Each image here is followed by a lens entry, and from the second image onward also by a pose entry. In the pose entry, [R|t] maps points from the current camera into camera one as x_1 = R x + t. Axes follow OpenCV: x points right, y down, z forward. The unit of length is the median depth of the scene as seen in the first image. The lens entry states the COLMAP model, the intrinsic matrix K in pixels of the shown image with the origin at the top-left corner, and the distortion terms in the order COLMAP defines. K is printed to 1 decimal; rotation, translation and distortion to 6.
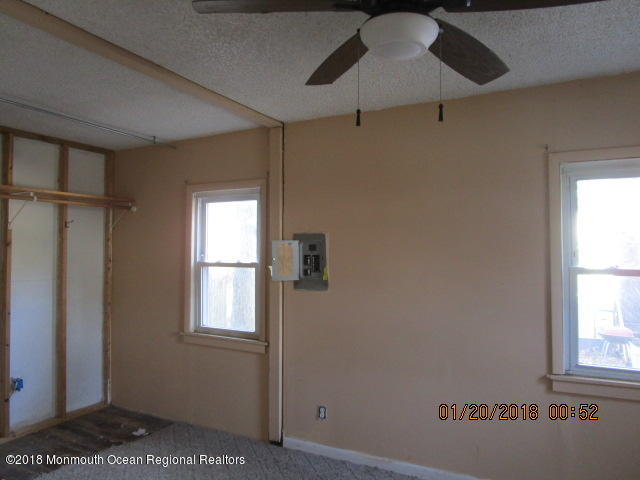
lens RADIAL K [[454.0, 0, 322.4], [0, 454.0, 236.1], [0, 0, 1]] dist [-0.024103, 0.001057]
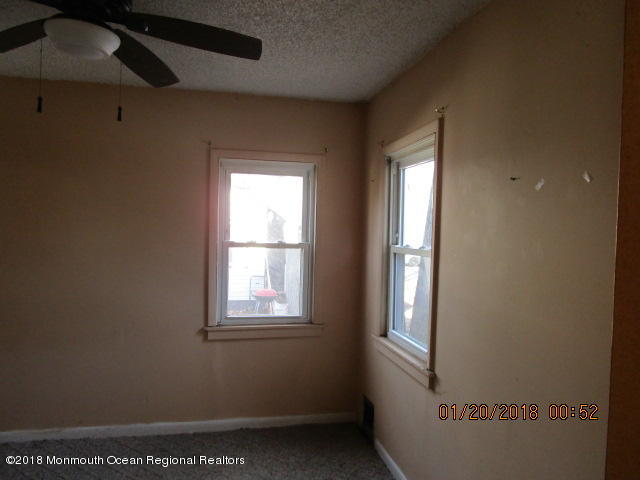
lens RADIAL K [[454.0, 0, 322.4], [0, 454.0, 236.1], [0, 0, 1]] dist [-0.024103, 0.001057]
pose [[0.771805, 0.004273, 0.635846, -0.045675], [-0.042936, 0.998045, 0.045410, -0.015732], [-0.634409, -0.062349, 0.770479, -0.155878]]
